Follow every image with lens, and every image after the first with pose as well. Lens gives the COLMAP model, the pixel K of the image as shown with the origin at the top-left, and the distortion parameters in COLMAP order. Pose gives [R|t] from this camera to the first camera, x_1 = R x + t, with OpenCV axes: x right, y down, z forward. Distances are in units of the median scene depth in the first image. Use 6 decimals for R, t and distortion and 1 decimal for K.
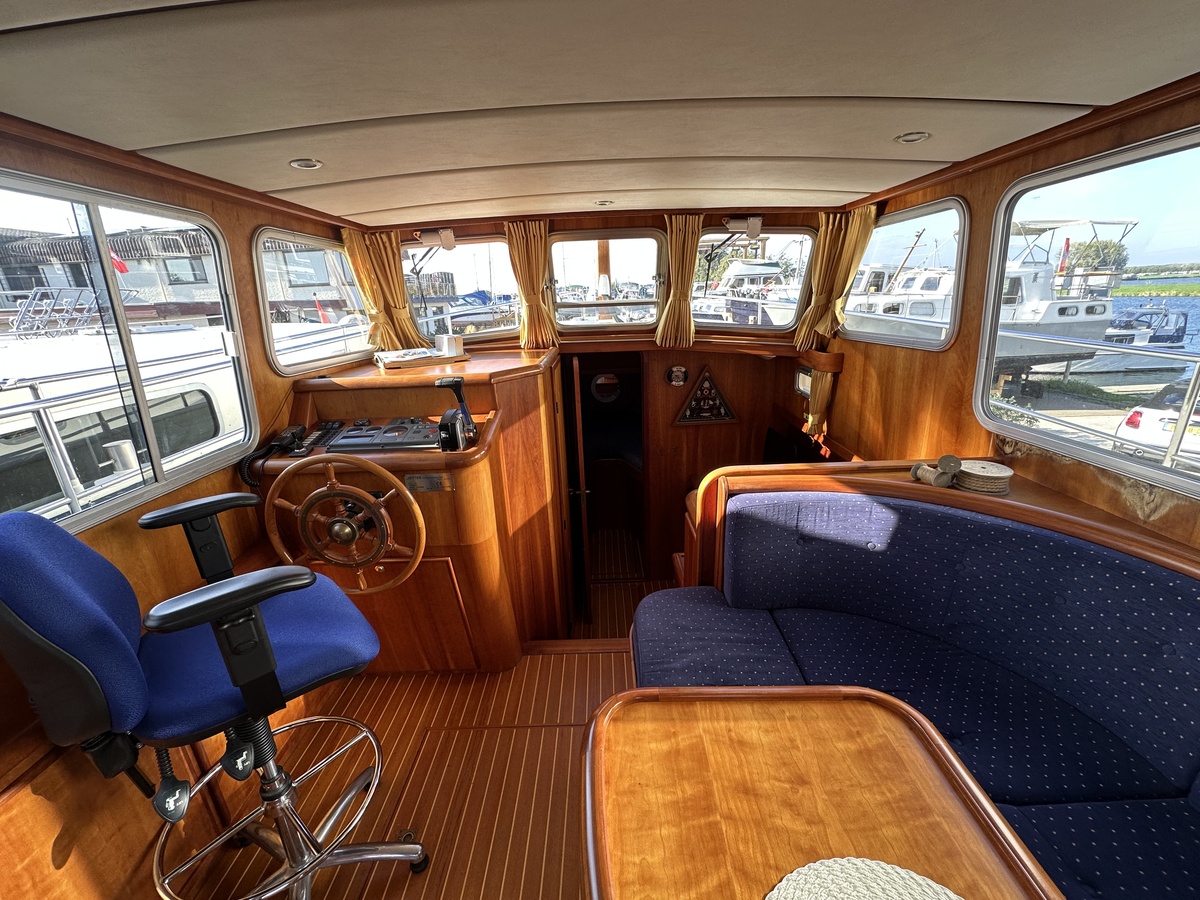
lens RADIAL K [[476.3, 0, 600.3], [0, 476.3, 450.2], [0, 0, 1]] dist [-0.004280, 0.000568]
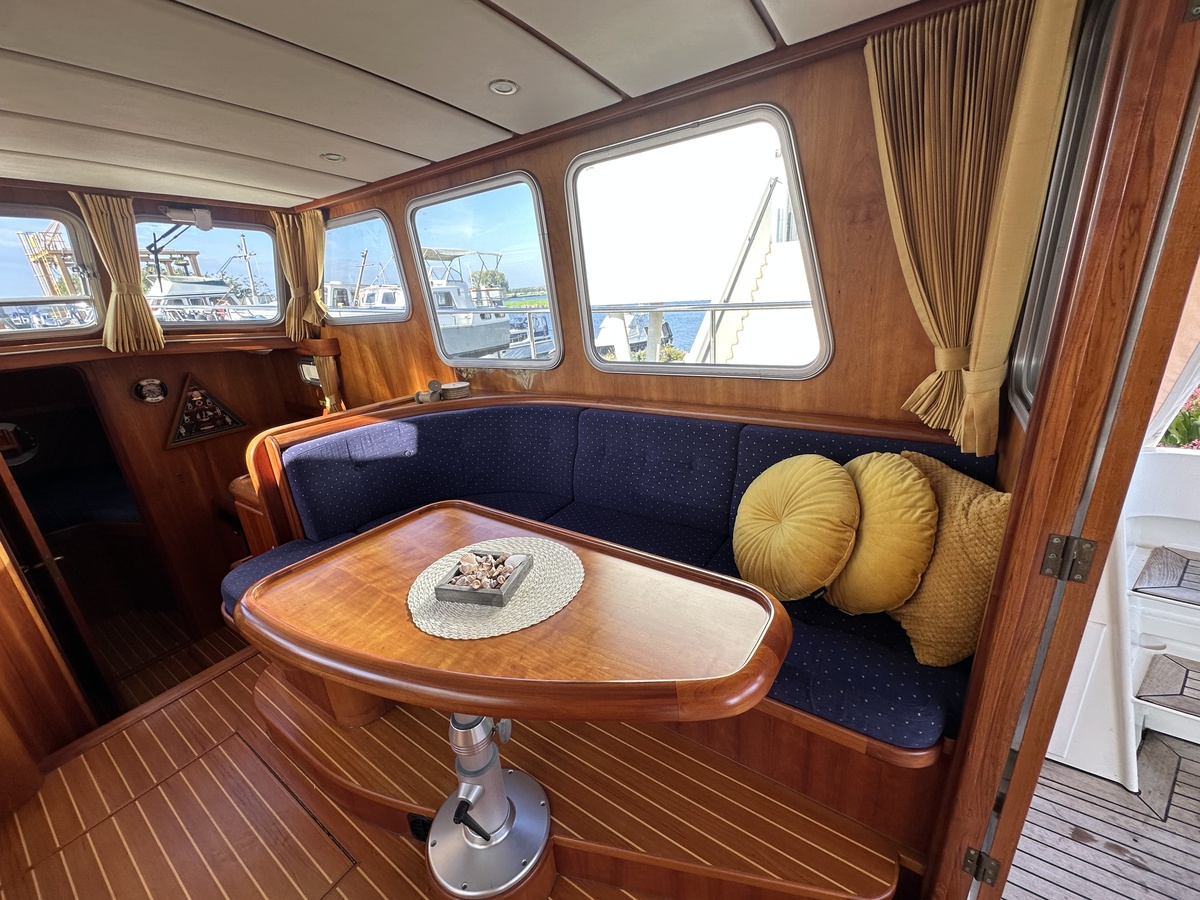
lens RADIAL K [[476.3, 0, 600.3], [0, 476.3, 450.4], [0, 0, 1]] dist [-0.004280, 0.000568]
pose [[0.556093, -0.263847, 0.788127, -0.131466], [0.295315, 0.949119, 0.109373, 0.134278], [-0.776884, 0.171924, 0.605717, -0.173586]]
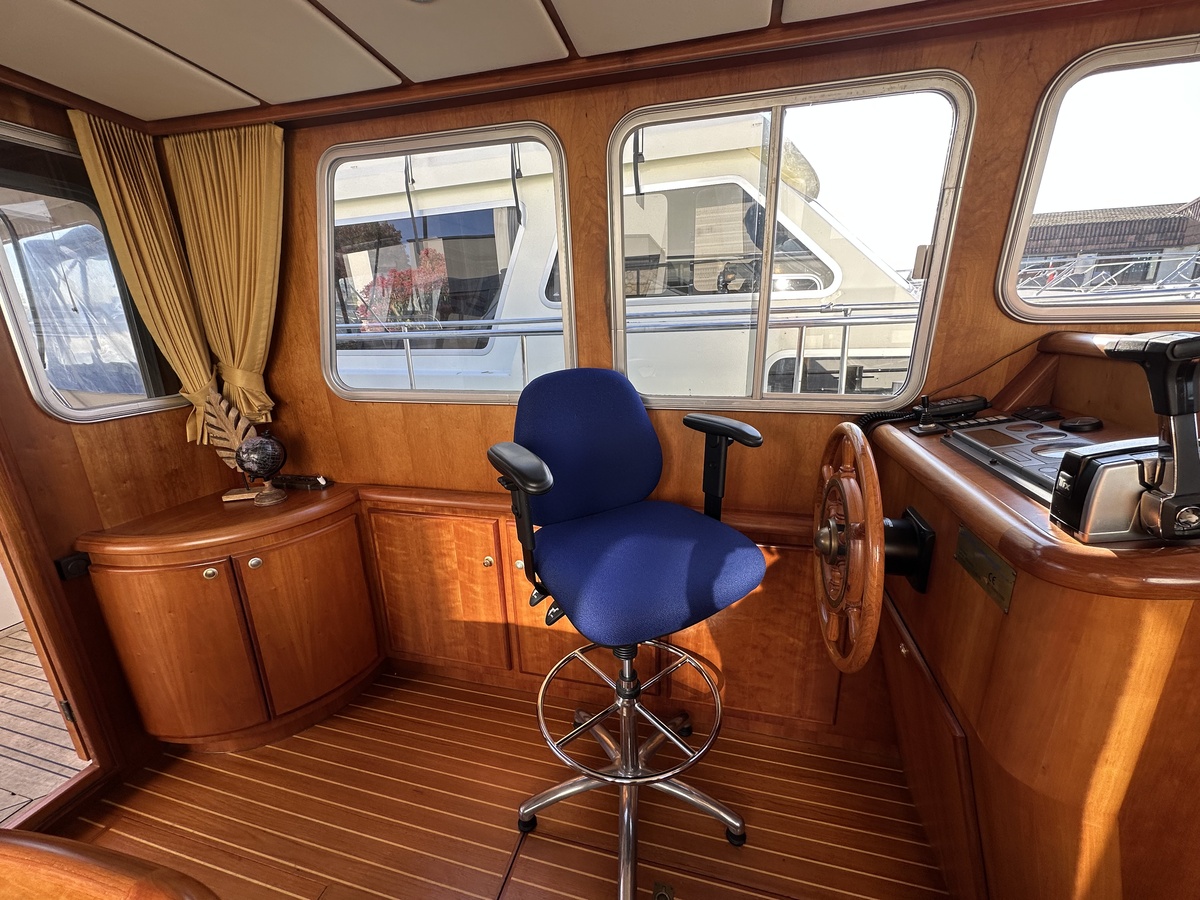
lens RADIAL K [[476.3, 0, 601.2], [0, 476.3, 451.3], [0, 0, 1]] dist [-0.004280, 0.000568]
pose [[-0.246293, 0.306198, -0.919555, 0.077564], [-0.261788, 0.892499, 0.367306, -0.071328], [0.933170, 0.331193, -0.139657, 0.513913]]
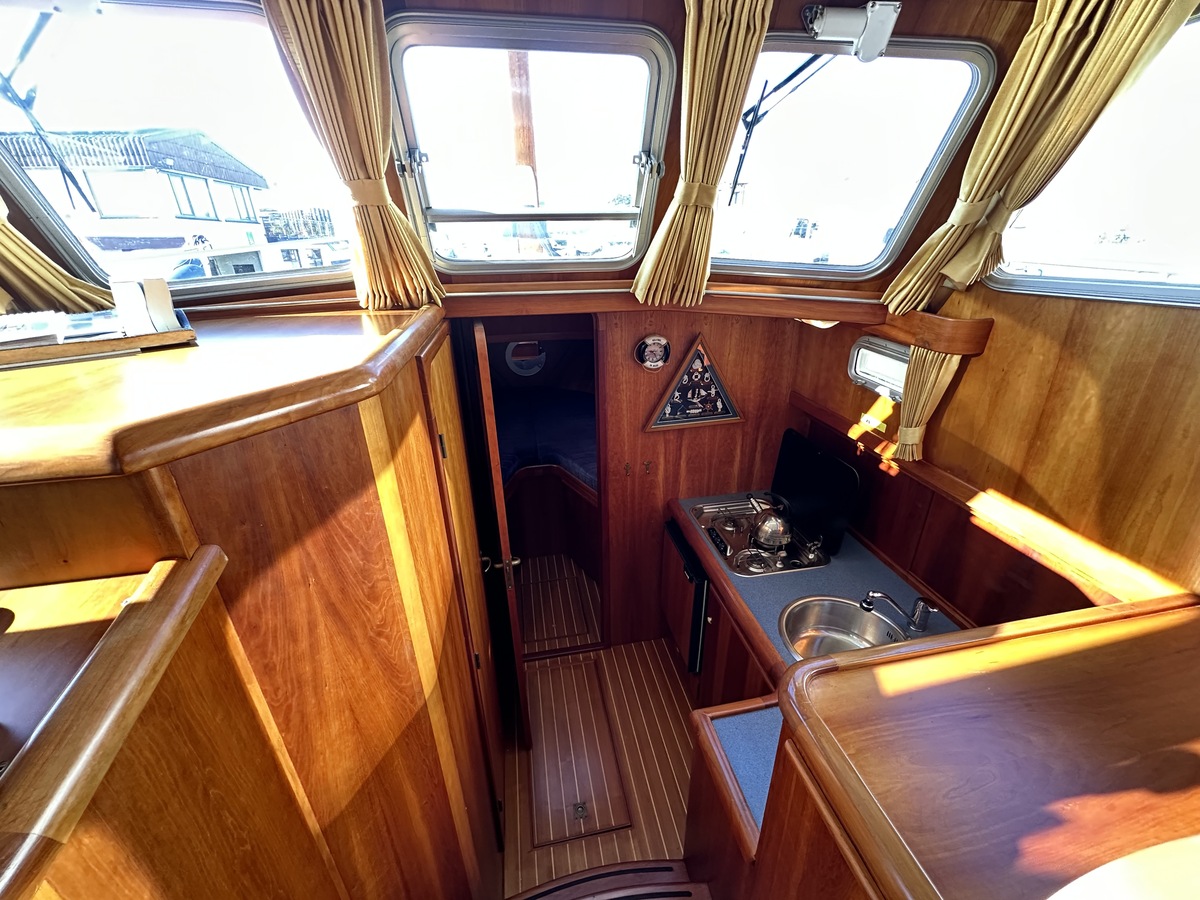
lens RADIAL K [[476.3, 0, 600.3], [0, 476.3, 449.2], [0, 0, 1]] dist [-0.004280, 0.000568]
pose [[0.983553, -0.051954, 0.172989, -0.025436], [0.035506, 0.994665, 0.096855, -0.141089], [-0.177098, -0.089119, 0.980150, 0.607460]]
